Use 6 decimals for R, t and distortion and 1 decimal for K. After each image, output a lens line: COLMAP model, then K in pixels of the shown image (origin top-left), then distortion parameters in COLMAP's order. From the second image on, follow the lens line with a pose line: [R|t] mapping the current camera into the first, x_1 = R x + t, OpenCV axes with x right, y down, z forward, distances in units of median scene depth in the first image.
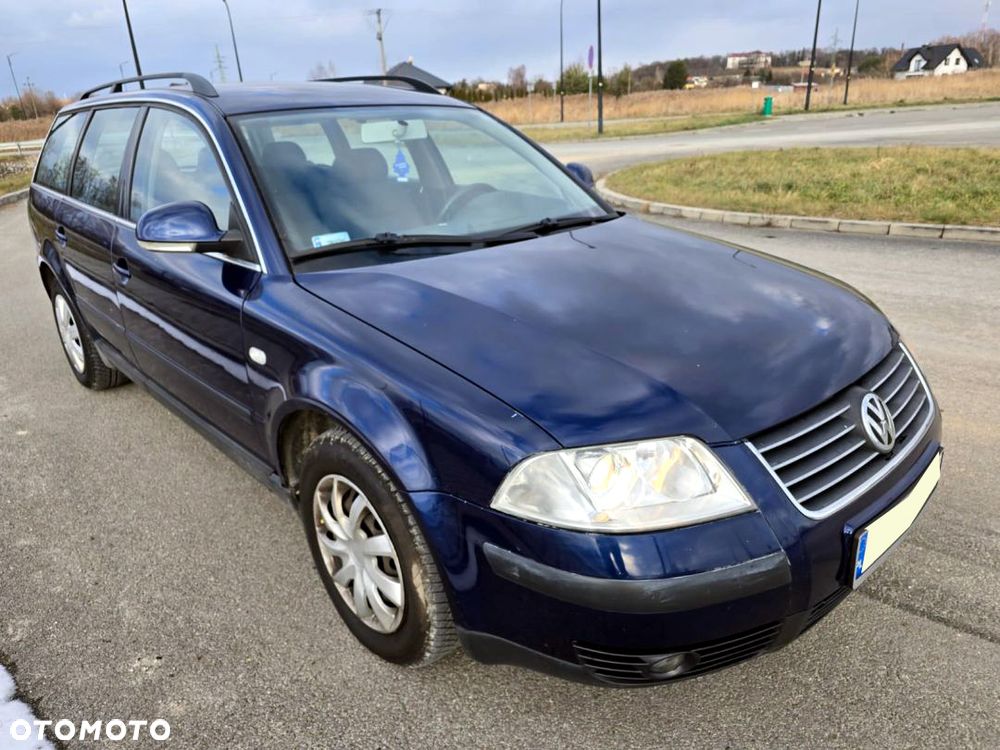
lens RADIAL K [[689.4, 0, 493.7], [0, 689.4, 366.3], [0, 0, 1]] dist [0.063615, -0.056750]
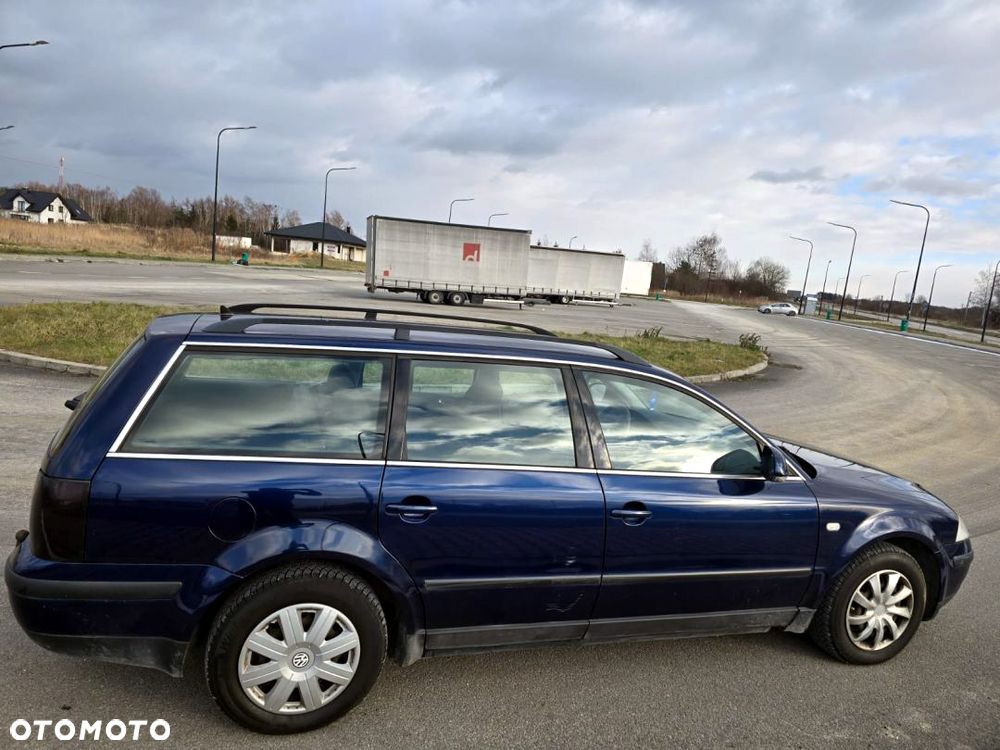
lens RADIAL K [[687.6, 0, 500.0], [0, 687.6, 375.0], [0, 0, 1]] dist [0.065036, -0.057505]
pose [[0.371528, -0.055949, 0.926734, -2.370442], [0.207595, 0.977916, -0.024186, -0.551837], [-0.904915, 0.201371, 0.374938, 1.074773]]
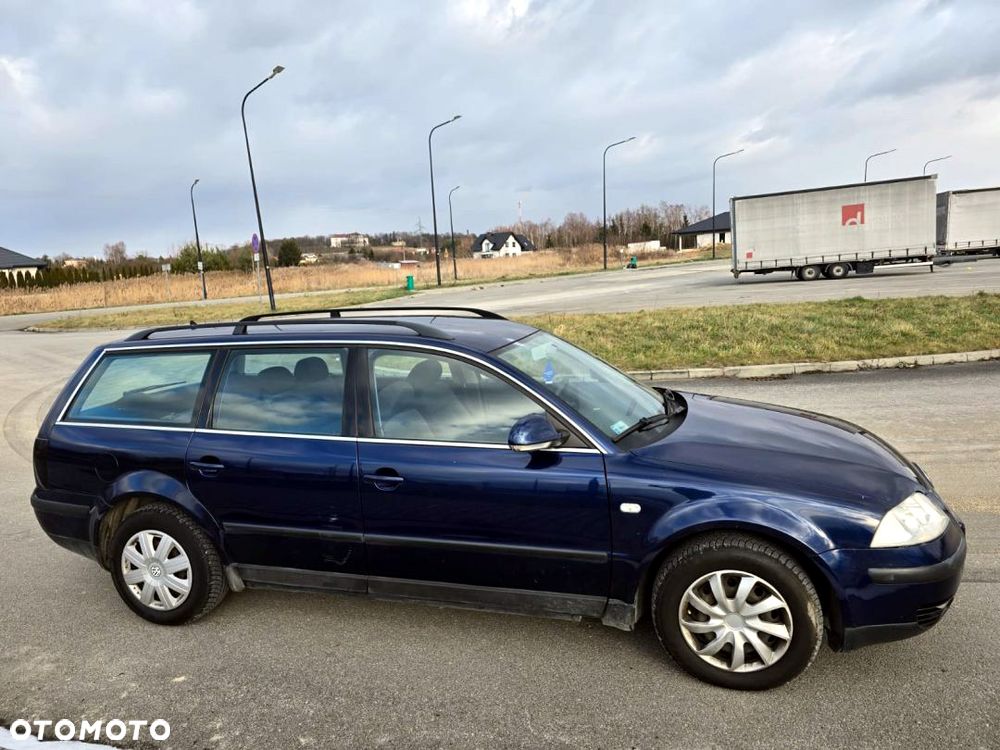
lens RADIAL K [[687.6, 0, 500.0], [0, 687.6, 375.0], [0, 0, 1]] dist [0.065036, -0.057505]
pose [[0.847331, -0.097952, 0.521954, -1.390593], [0.207261, 0.965896, -0.155200, -0.130043], [-0.488952, 0.239687, 0.838735, -0.184074]]
